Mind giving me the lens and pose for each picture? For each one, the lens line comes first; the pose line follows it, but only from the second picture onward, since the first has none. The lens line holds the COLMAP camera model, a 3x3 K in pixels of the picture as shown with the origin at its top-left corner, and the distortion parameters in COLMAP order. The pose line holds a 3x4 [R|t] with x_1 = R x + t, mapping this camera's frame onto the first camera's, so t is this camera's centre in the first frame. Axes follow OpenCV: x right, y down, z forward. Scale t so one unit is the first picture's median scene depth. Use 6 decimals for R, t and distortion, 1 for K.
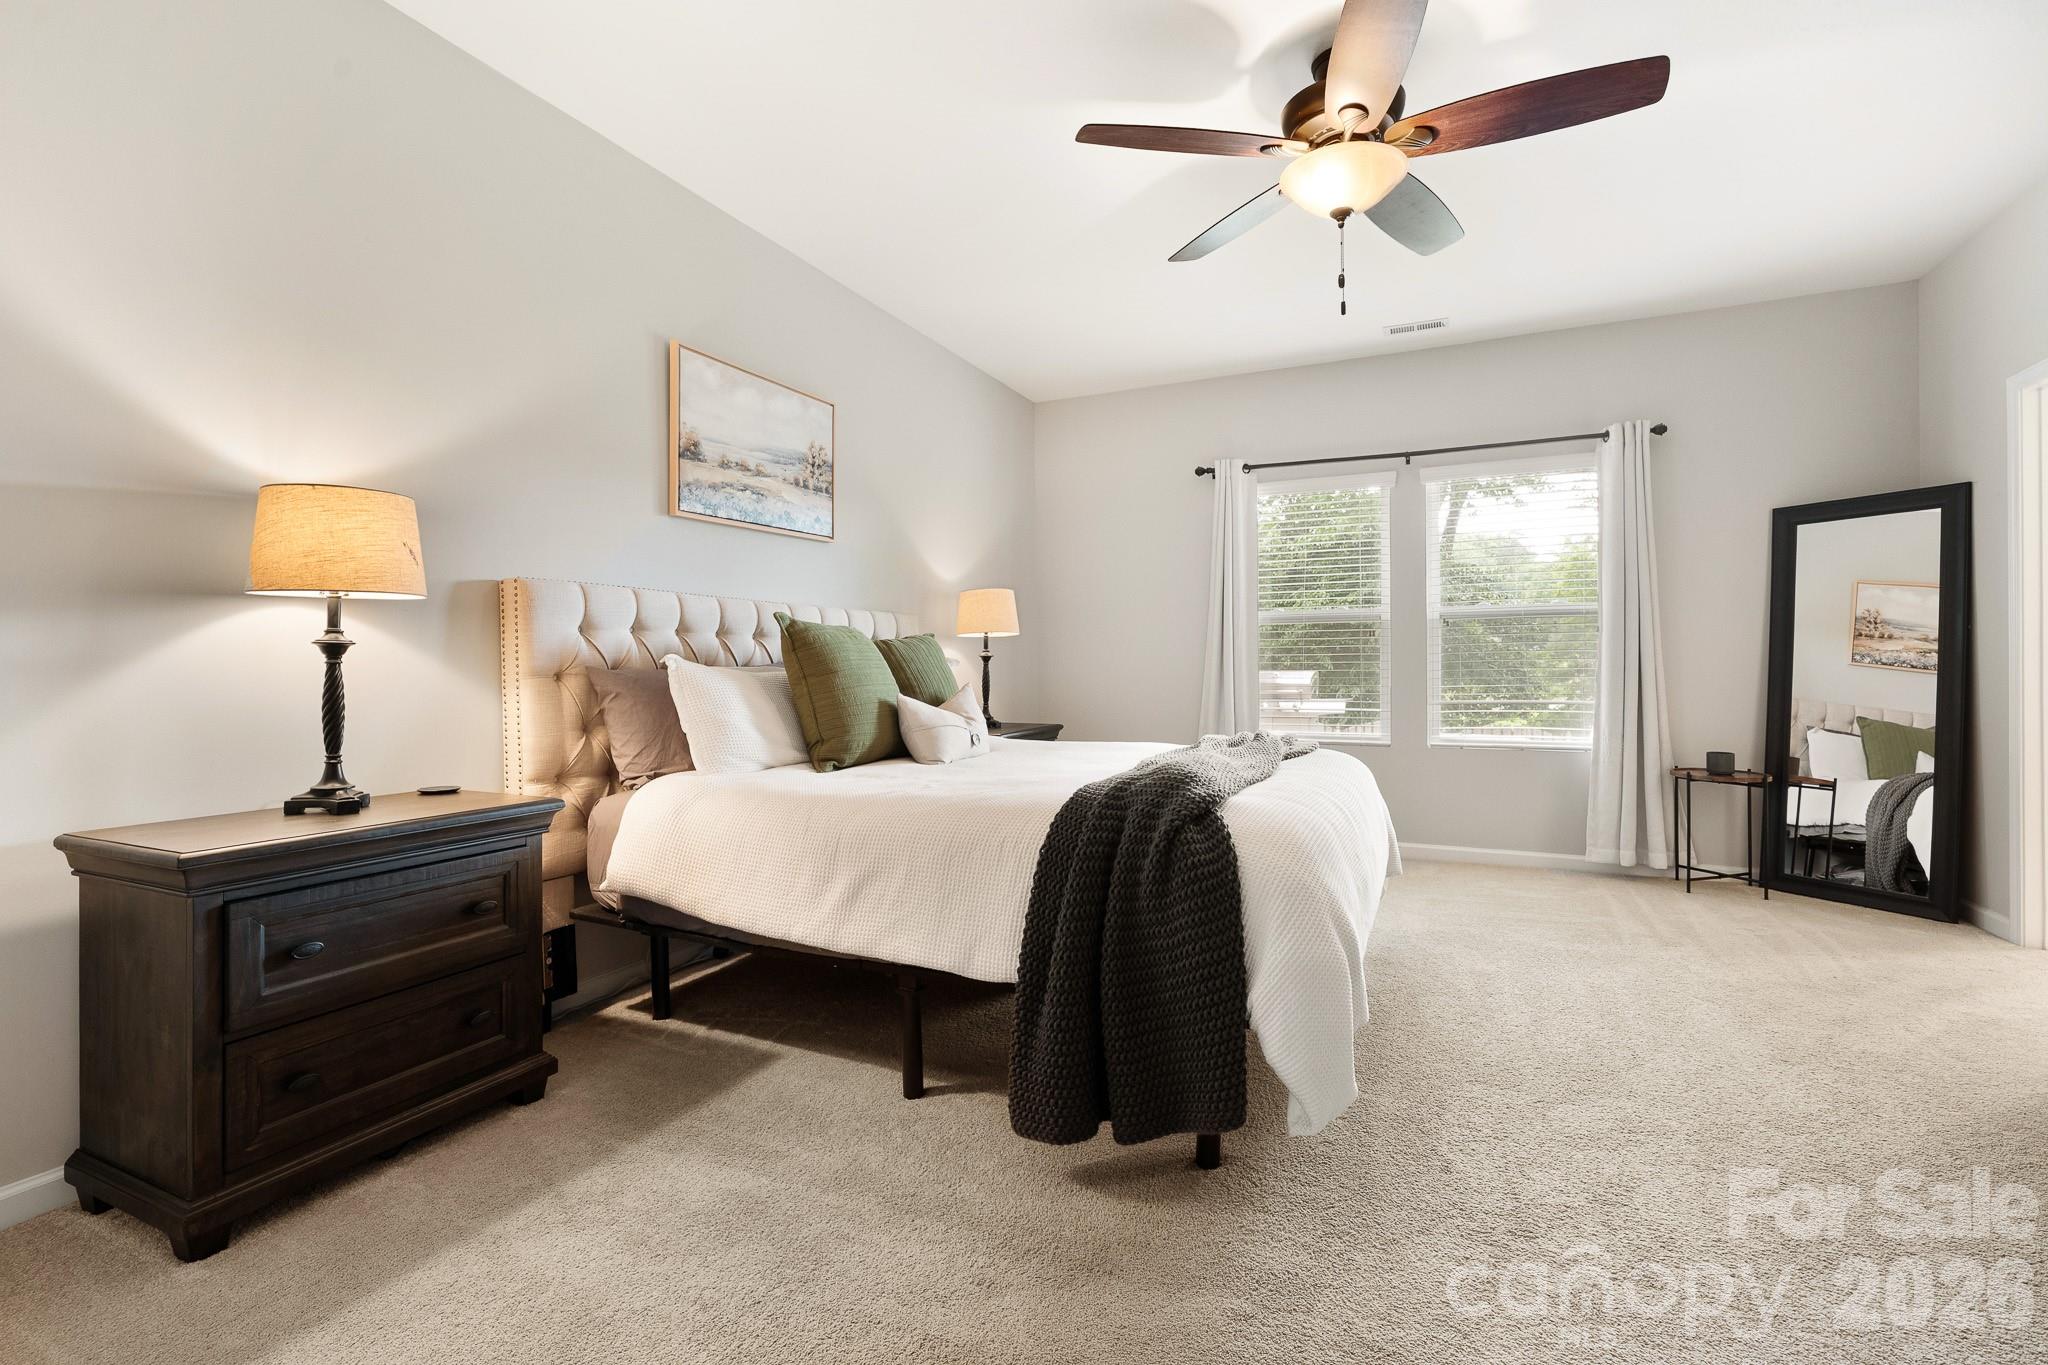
lens RADIAL K [[917.1, 0, 1030.1], [0, 917.1, 661.7], [0, 0, 1]] dist [-0.004234, 0.000624]
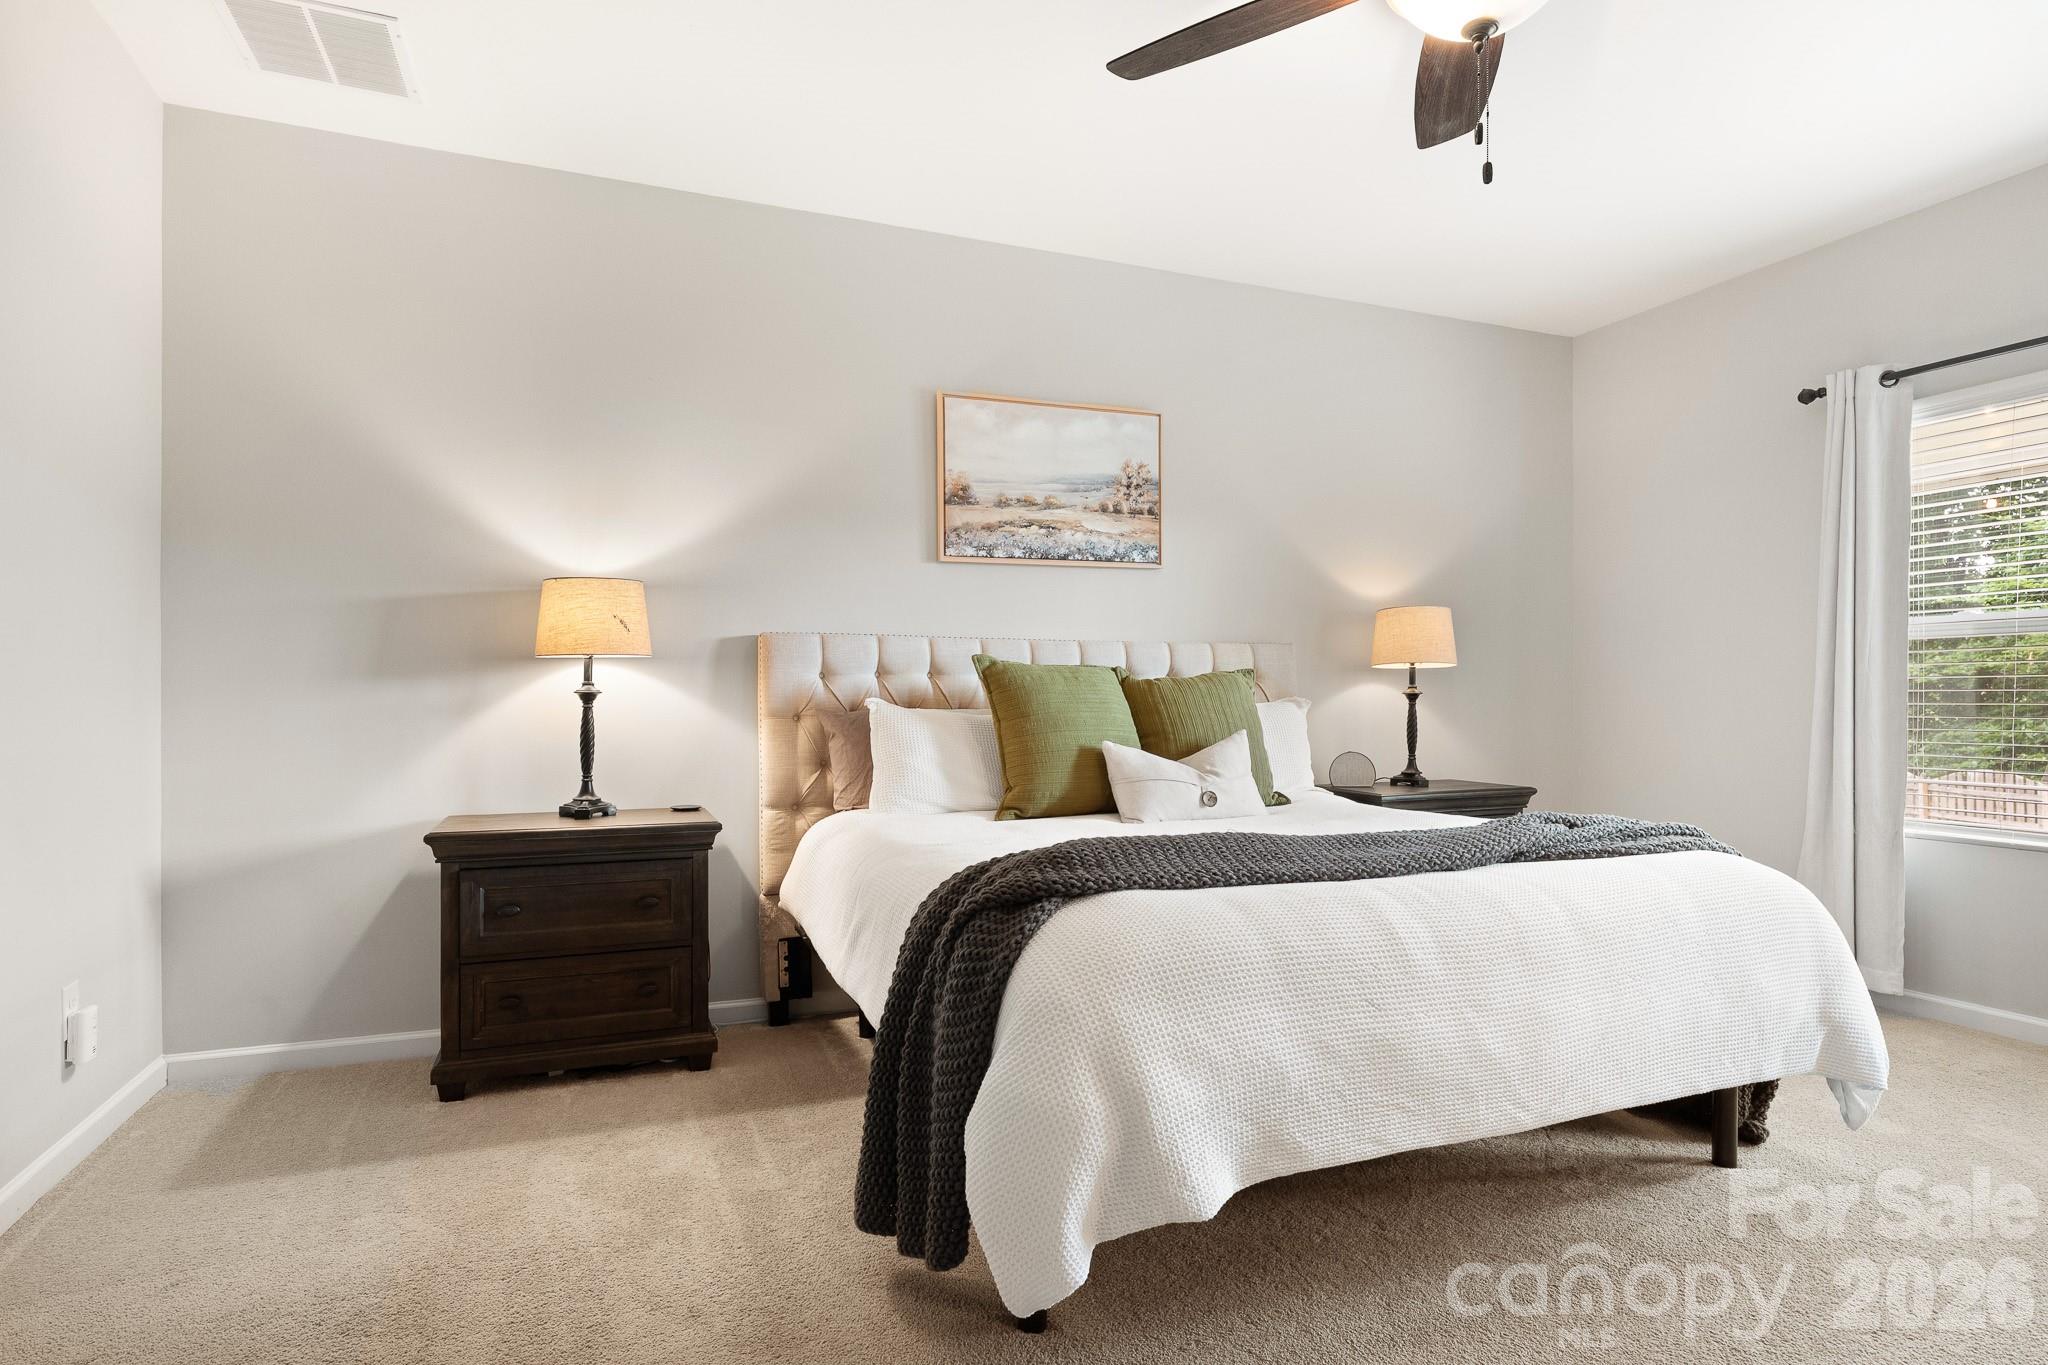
lens RADIAL K [[1086.8, 0, 1038.1], [0, 1086.8, 702.7], [0, 0, 1]] dist [0.003969, -0.001171]
pose [[0.741261, 0.005217, -0.671197, 0.509013], [0.001810, 0.999951, 0.009772, -0.012141], [0.671215, -0.008459, 0.741215, 0.164604]]
